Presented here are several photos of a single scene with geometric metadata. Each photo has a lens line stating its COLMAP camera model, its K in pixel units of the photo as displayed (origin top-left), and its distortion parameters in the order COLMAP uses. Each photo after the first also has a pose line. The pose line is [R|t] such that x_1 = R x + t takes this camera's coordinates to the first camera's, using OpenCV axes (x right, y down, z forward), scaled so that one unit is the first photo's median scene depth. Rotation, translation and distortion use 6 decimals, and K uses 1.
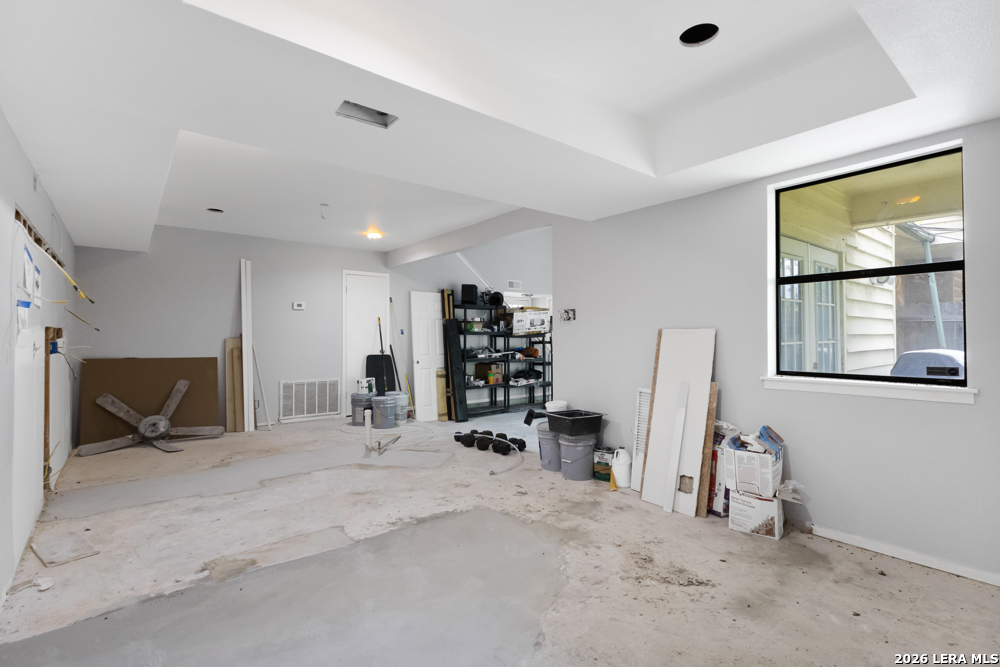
lens RADIAL K [[480.9, 0, 519.1], [0, 480.9, 332.9], [0, 0, 1]] dist [-0.004388, -0.000168]
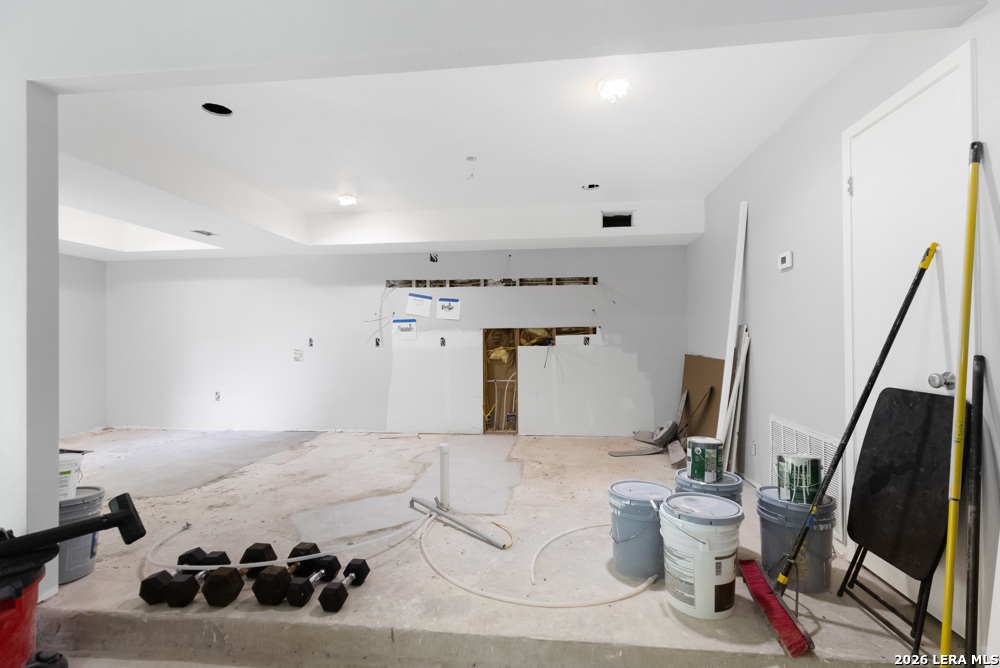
lens RADIAL K [[460.2, 0, 501.4], [0, 460.2, 337.3], [0, 0, 1]] dist [0.009949, 0.000734]
pose [[-0.733106, 0.001266, -0.680113, 0.083196], [0.014142, 0.999810, -0.013382, 0.032487], [0.679967, -0.019428, -0.732985, 2.169870]]
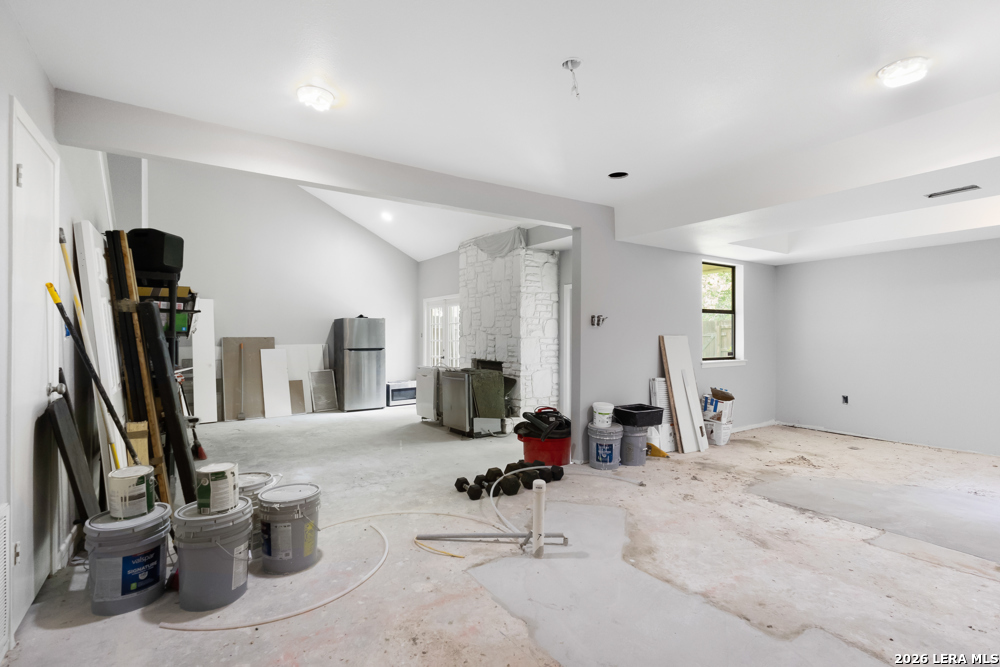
lens RADIAL K [[456.7, 0, 492.1], [0, 456.7, 332.7], [0, 0, 1]] dist [-0.015119, 0.006722]
pose [[0.122054, 0.001646, 0.992522, -1.188638], [-0.012501, 0.999922, -0.000121, -0.010934], [-0.992445, -0.012392, 0.122065, 1.415797]]
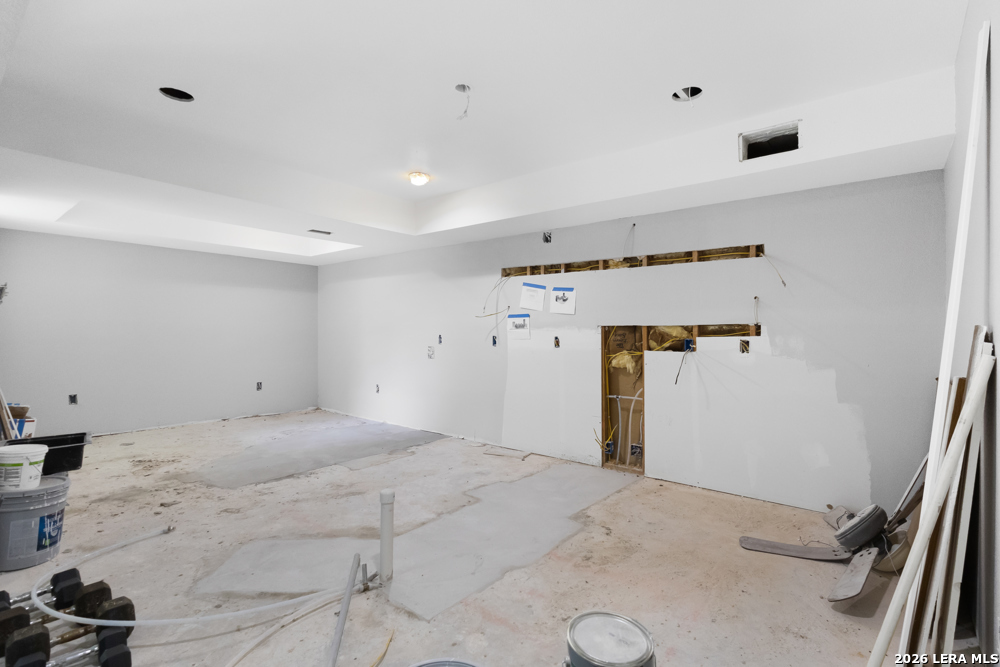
lens RADIAL K [[475.9, 0, 529.7], [0, 475.9, 327.1], [0, 0, 1]] dist [-0.004685, -0.000852]
pose [[-0.978369, -0.007903, -0.206714, -0.503962], [-0.003702, 0.999779, -0.020699, 0.010389], [0.206832, -0.019486, -0.978182, 2.127465]]
